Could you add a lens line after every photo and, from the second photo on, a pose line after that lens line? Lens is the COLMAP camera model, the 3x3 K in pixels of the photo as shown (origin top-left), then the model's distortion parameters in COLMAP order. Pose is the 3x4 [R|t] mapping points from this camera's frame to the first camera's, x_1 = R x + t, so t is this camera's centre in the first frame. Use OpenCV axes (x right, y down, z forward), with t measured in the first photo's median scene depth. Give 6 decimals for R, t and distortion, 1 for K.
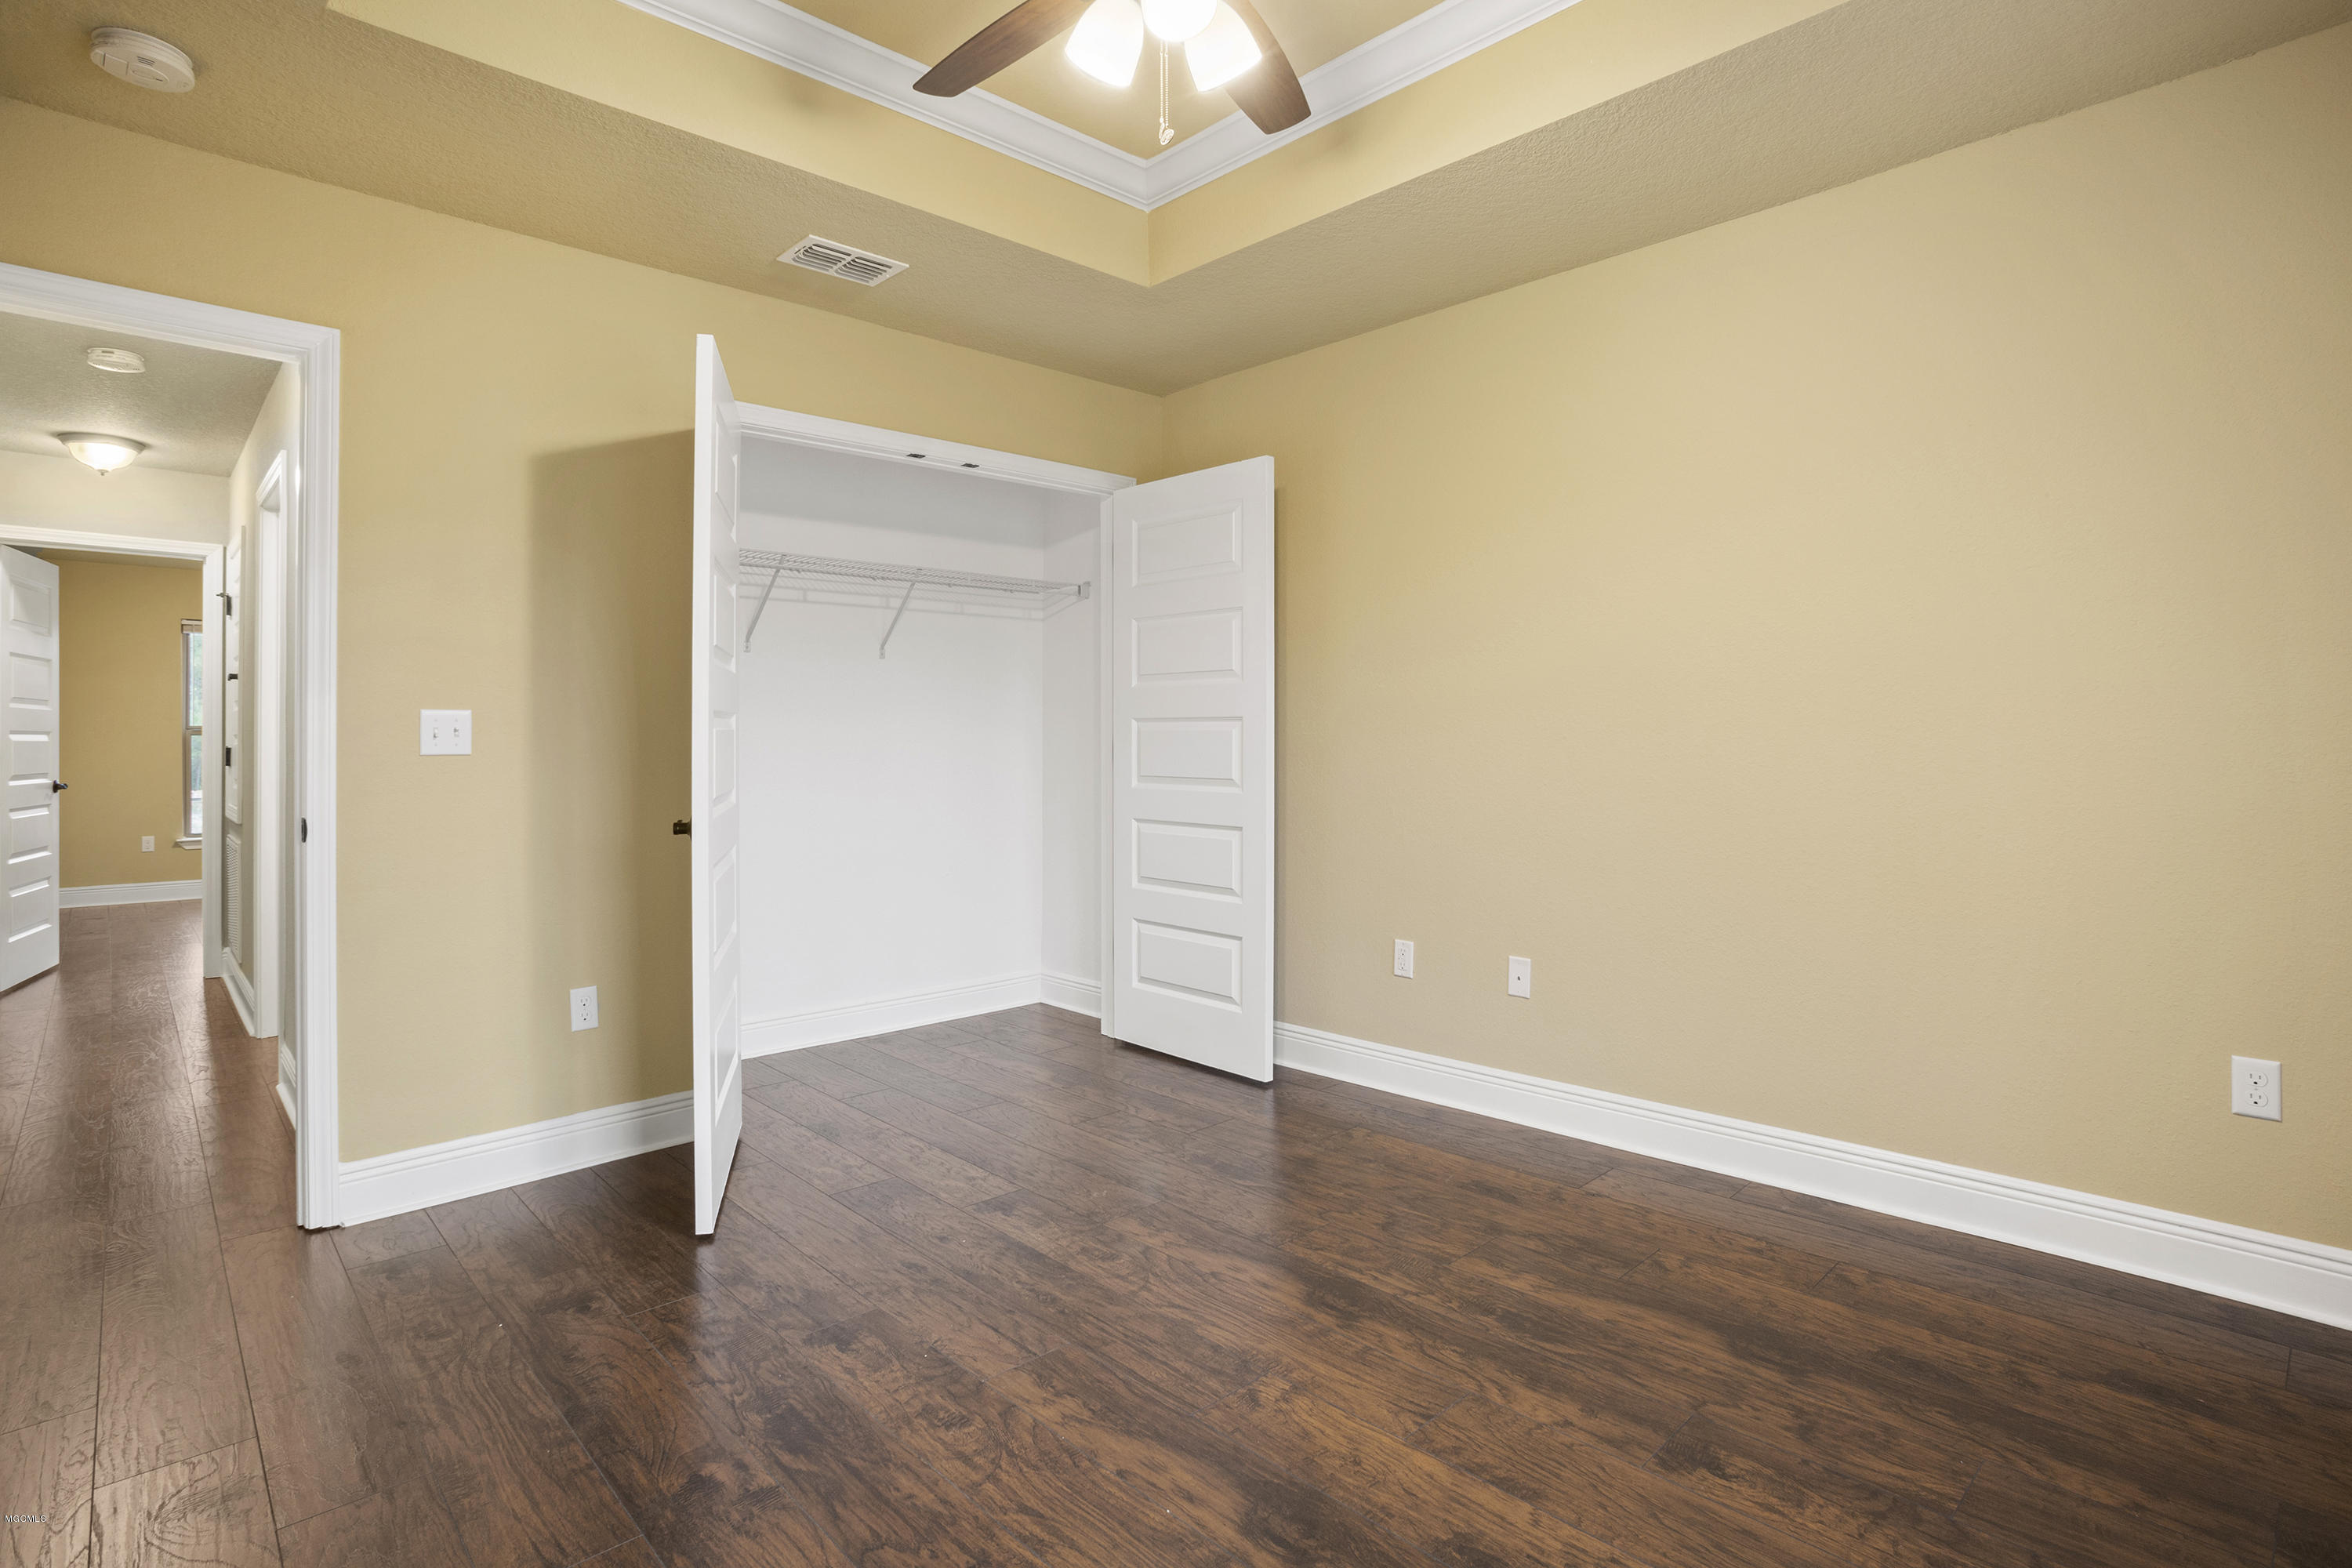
lens RADIAL K [[1173.8, 0, 1150.9], [0, 1173.8, 784.4], [0, 0, 1]] dist [-0.075092, 0.035305]
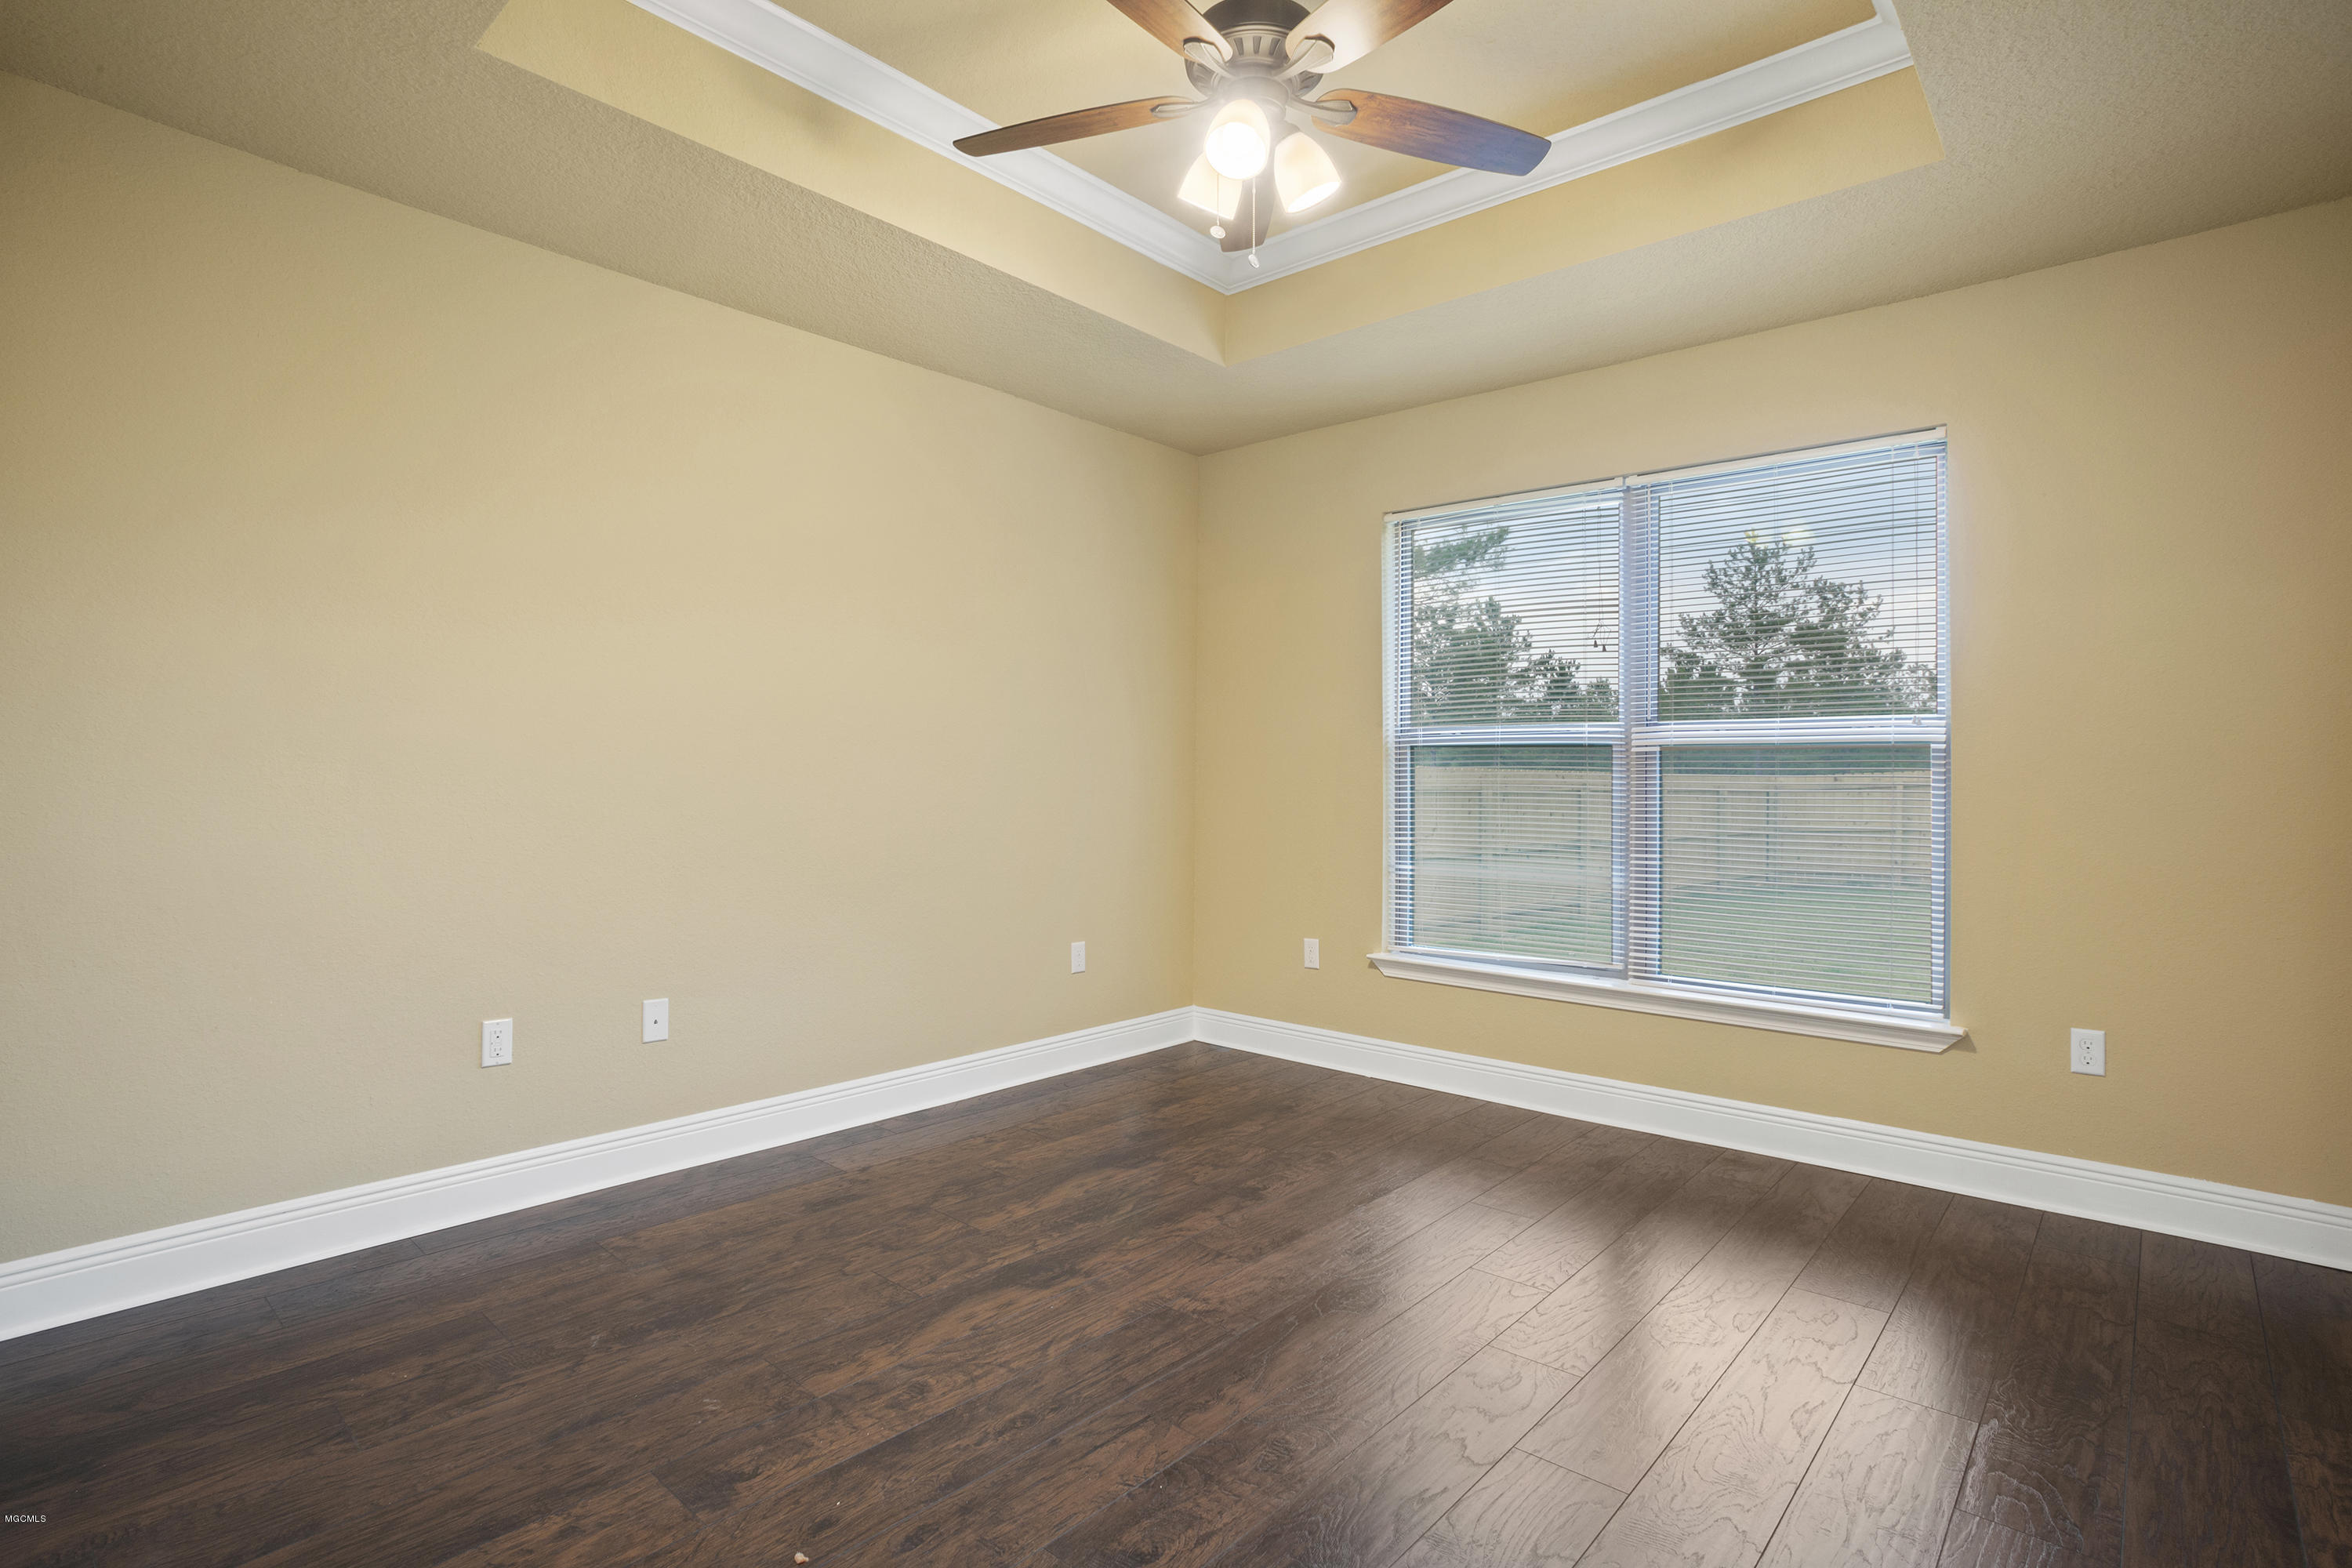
lens RADIAL K [[1173.8, 0, 1150.9], [0, 1173.8, 784.4], [0, 0, 1]] dist [-0.075092, 0.035305]
pose [[-0.110225, 0.001606, 0.993905, -0.949406], [0.021917, 0.999759, 0.000815, -0.028424], [-0.993665, 0.021873, -0.110233, 0.986839]]
